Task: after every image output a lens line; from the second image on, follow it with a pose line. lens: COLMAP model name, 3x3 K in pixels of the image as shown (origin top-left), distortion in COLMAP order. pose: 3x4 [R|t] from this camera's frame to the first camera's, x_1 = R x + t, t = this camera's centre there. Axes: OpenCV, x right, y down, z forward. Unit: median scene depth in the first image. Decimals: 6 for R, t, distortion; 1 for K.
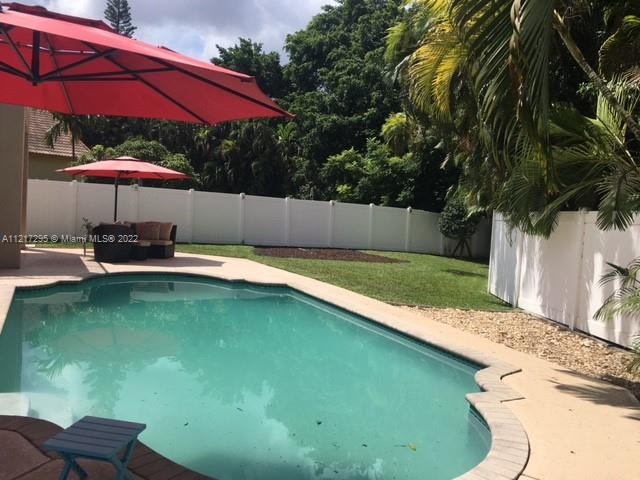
lens RADIAL K [[549.1, 0, 320.0], [0, 549.1, 240.0], [0, 0, 1]] dist [0.066470, -0.077701]
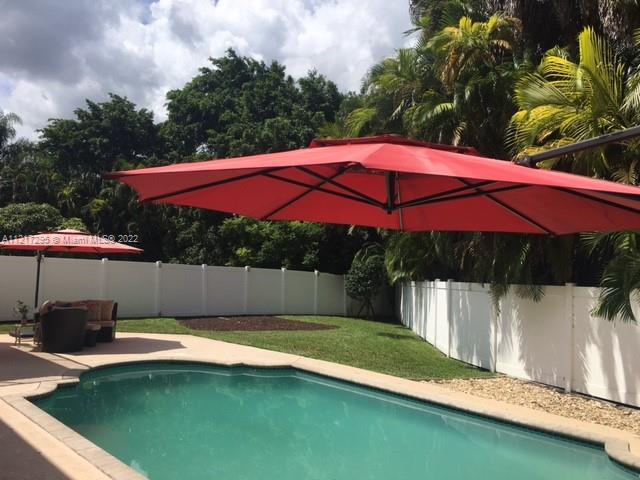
lens RADIAL K [[549.1, 0, 320.0], [0, 549.1, 240.0], [0, 0, 1]] dist [0.066470, -0.077701]
pose [[0.954411, -0.004991, 0.298453, -0.142591], [0.033875, 0.995211, -0.091688, -0.022965], [-0.296566, 0.097618, 0.950010, 0.019516]]
